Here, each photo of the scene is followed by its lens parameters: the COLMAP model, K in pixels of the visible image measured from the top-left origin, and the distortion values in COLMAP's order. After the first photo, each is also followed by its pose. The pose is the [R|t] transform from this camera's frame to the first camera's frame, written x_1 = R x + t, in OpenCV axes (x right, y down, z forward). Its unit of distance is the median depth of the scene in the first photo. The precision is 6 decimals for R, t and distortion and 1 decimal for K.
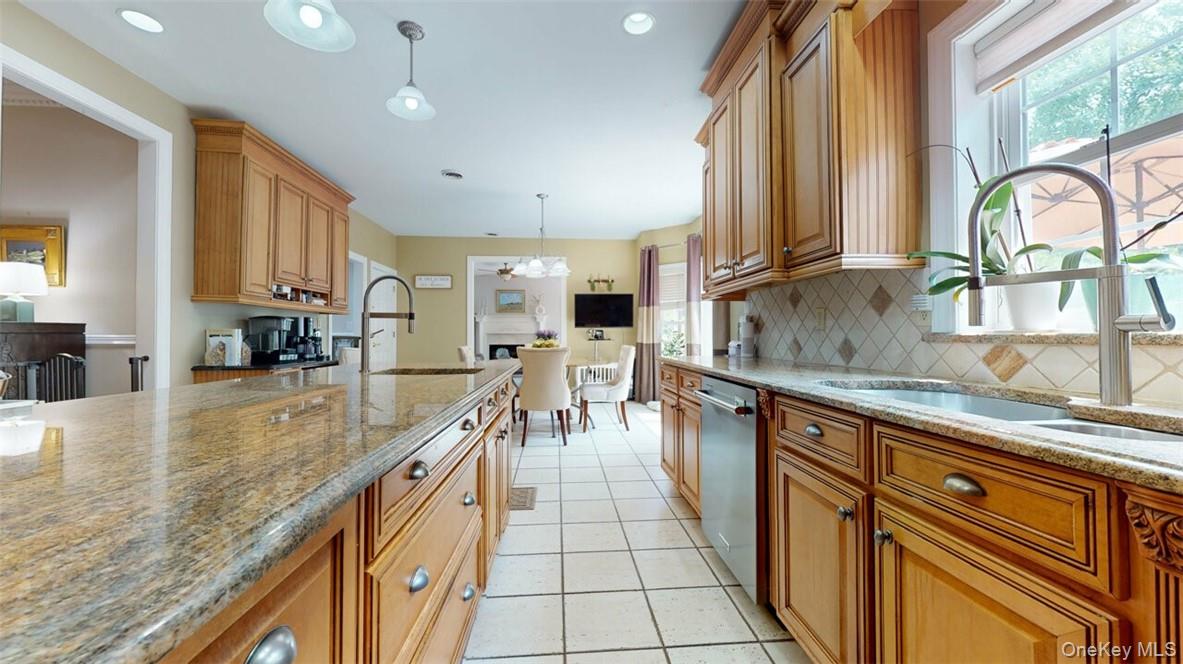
lens RADIAL K [[433.7, 0, 594.2], [0, 433.7, 333.7], [0, 0, 1]] dist [0.000814, 0.000194]
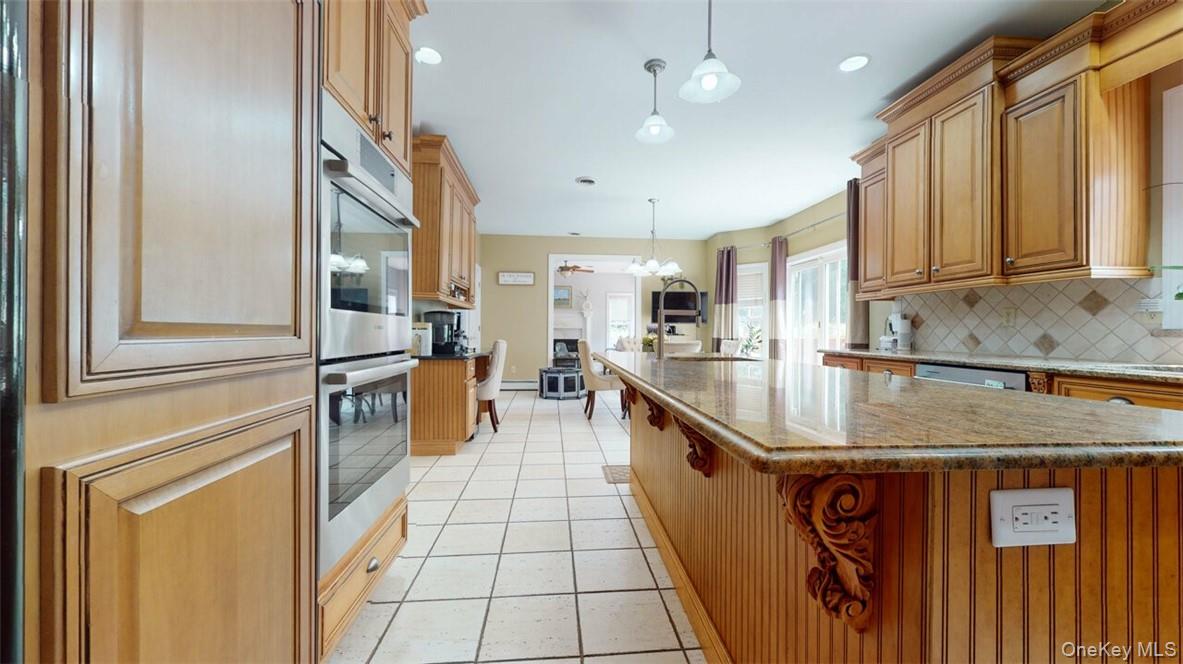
lens RADIAL K [[433.7, 0, 594.4], [0, 433.7, 333.3], [0, 0, 1]] dist [0.000814, 0.000194]
pose [[0.999919, 0.006011, 0.011178, -1.457574], [-0.006115, 0.999938, 0.009290, 0.013180], [-0.011122, -0.009358, 0.999894, -0.406842]]
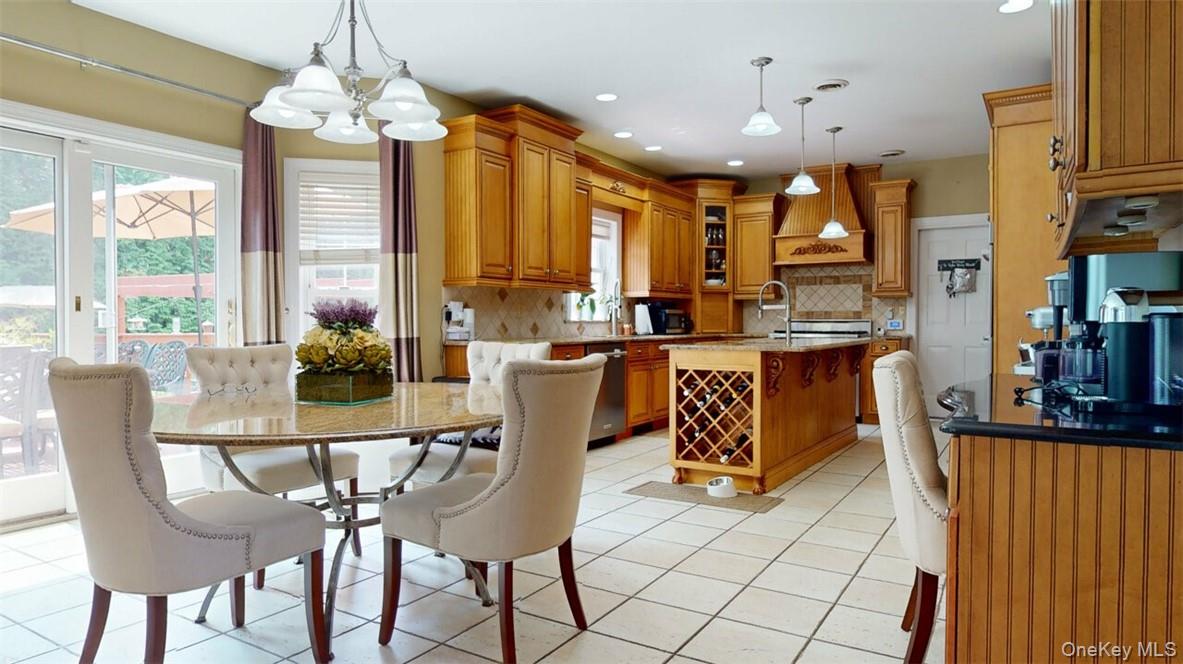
lens RADIAL K [[709.7, 0, 594.7], [0, 709.7, 332.5], [0, 0, 1]] dist [0.000305, -0.001524]
pose [[-0.801997, -0.007615, 0.597280, -2.981095], [-0.001018, 0.999935, 0.011382, 0.039523], [-0.597327, 0.008521, -0.801952, 6.896003]]
